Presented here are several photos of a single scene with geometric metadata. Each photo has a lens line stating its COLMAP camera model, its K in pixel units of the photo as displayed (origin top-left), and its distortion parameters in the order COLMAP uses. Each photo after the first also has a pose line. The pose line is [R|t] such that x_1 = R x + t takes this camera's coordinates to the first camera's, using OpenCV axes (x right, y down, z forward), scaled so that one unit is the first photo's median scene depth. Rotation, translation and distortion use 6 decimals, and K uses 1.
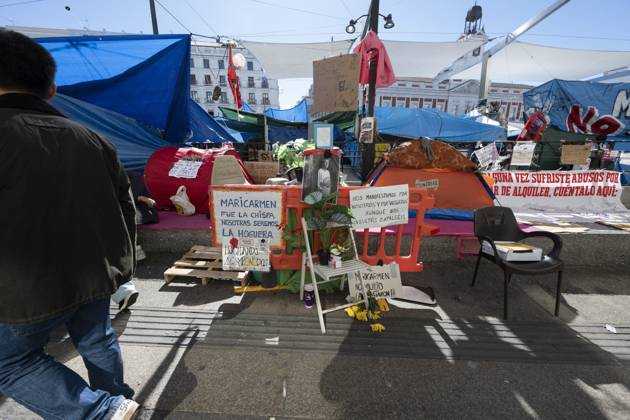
lens RADIAL K [[241.0, 0, 364.3], [0, 241.0, 184.7], [0, 0, 1]] dist [-0.000481, -0.003279]
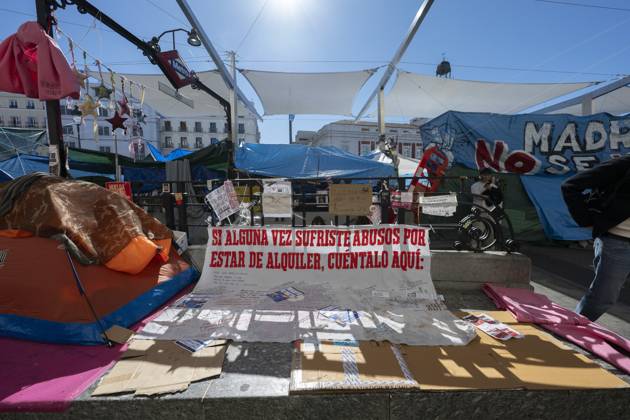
lens RADIAL K [[241.0, 0, 364.3], [0, 241.0, 184.7], [0, 0, 1]] dist [-0.000481, -0.003279]
pose [[0.999735, -0.009089, 0.021171, 0.857395], [0.012700, 0.984084, -0.177249, -0.050115], [-0.019223, 0.177470, 0.983938, 0.369373]]
